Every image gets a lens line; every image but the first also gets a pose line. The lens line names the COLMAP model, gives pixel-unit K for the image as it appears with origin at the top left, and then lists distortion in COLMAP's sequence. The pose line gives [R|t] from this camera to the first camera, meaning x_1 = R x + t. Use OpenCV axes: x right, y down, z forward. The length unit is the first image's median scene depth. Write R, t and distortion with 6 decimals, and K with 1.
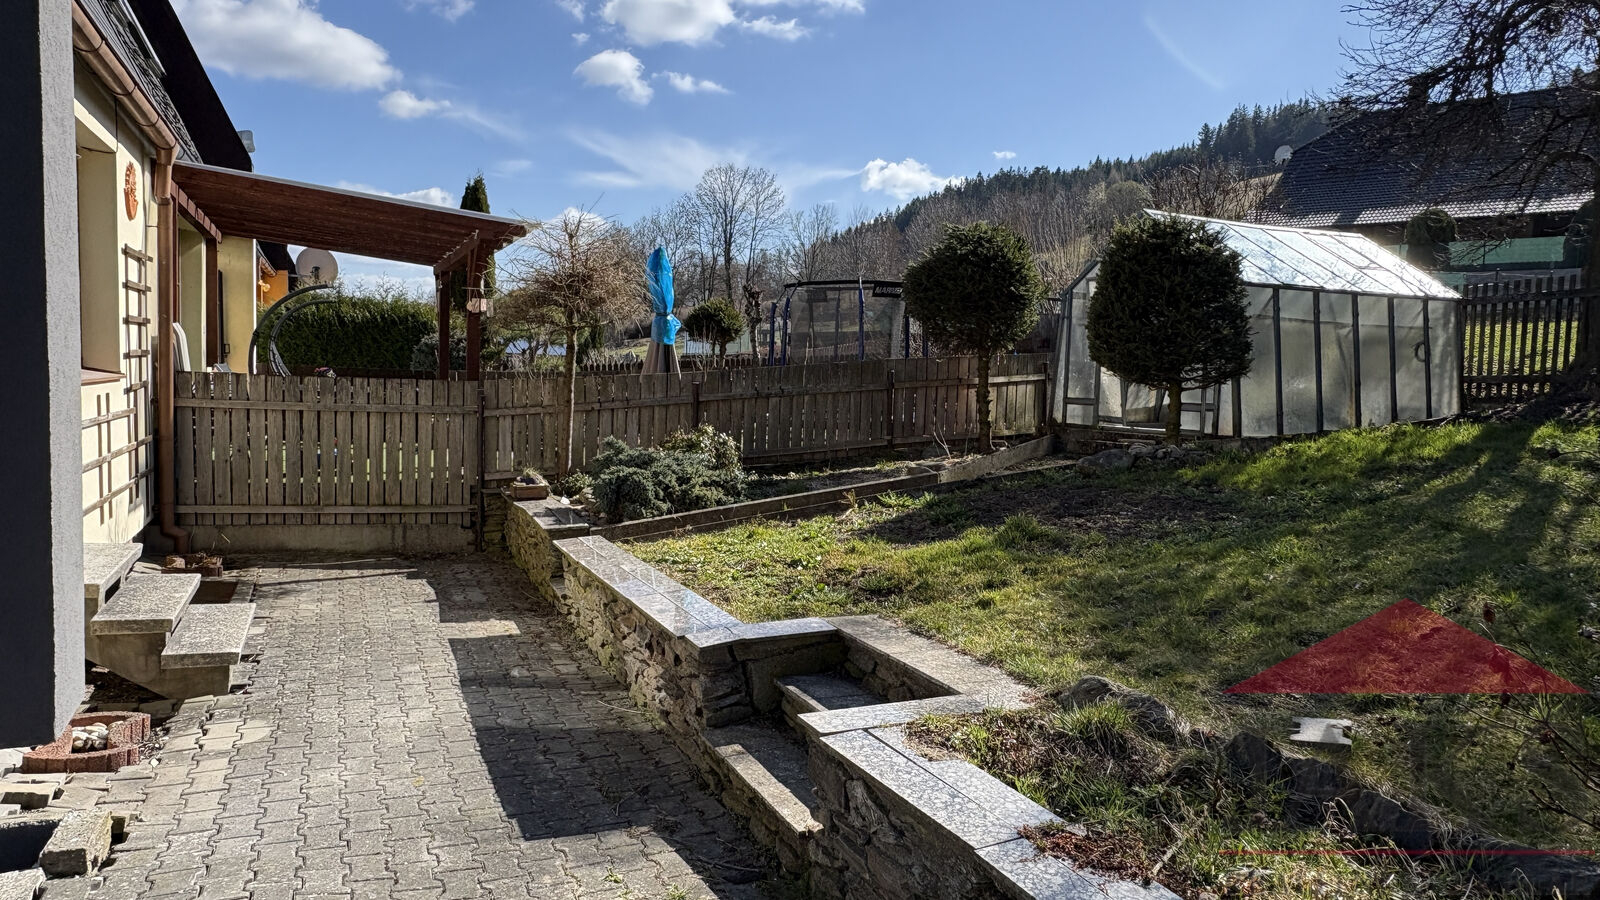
lens RADIAL K [[1059.0, 0, 805.4], [0, 1059.0, 451.7], [0, 0, 1]] dist [0.001161, -0.000945]
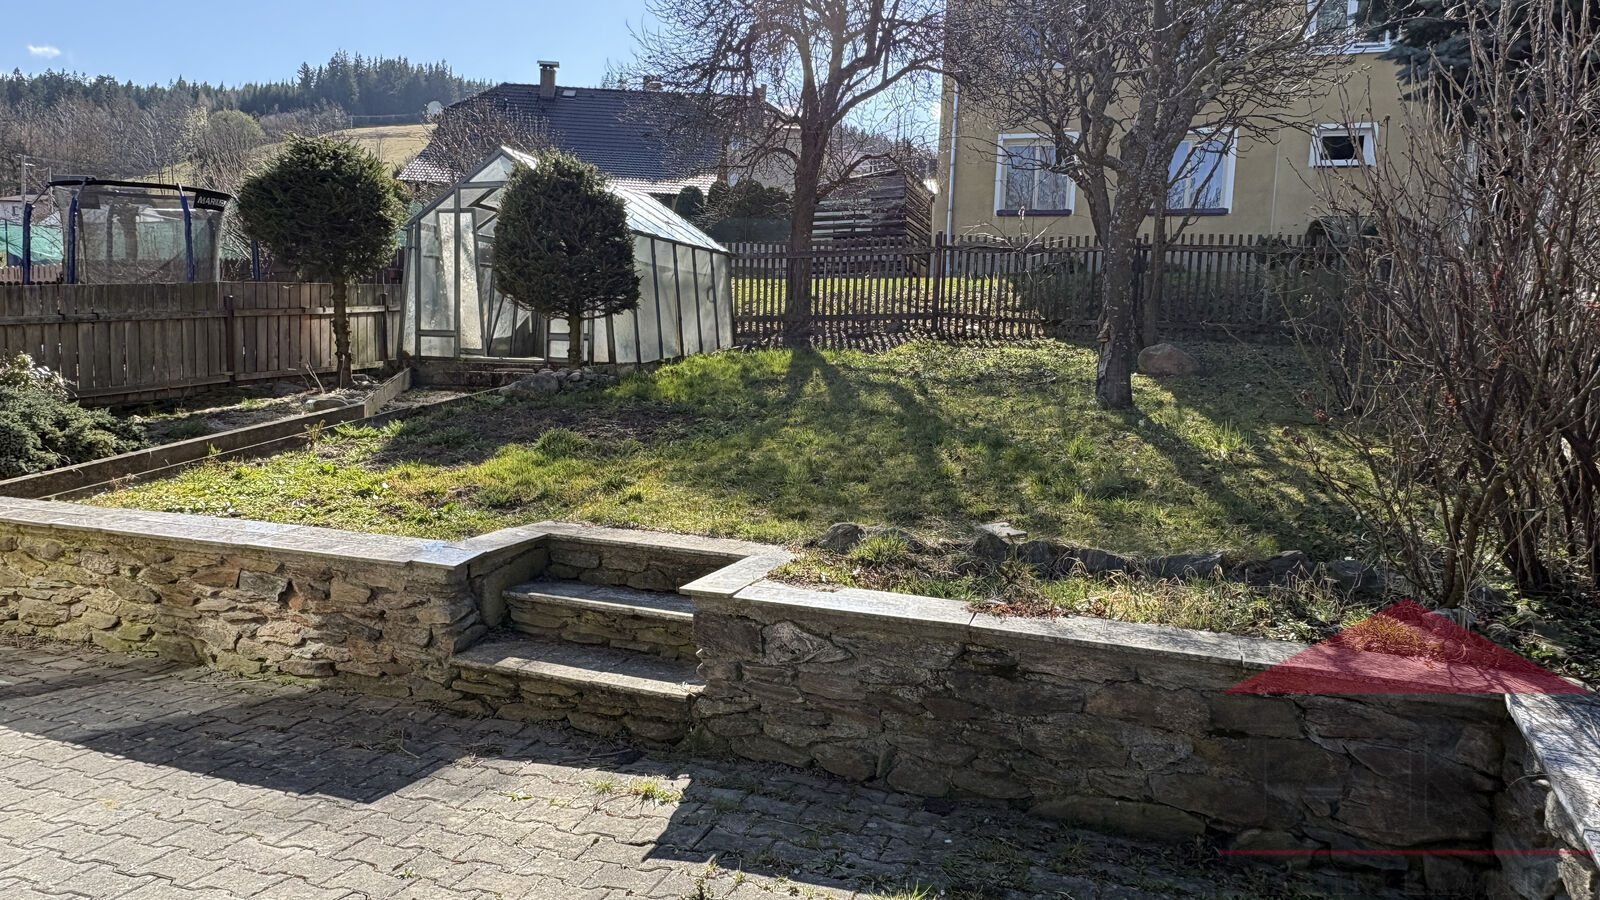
lens RADIAL K [[1059.0, 0, 809.9], [0, 1059.0, 449.4], [0, 0, 1]] dist [0.001161, -0.000945]
pose [[0.681815, -0.069482, 0.728217, -0.247760], [0.040299, 0.997535, 0.057447, 0.019078], [-0.730413, -0.009822, 0.682935, 0.064050]]
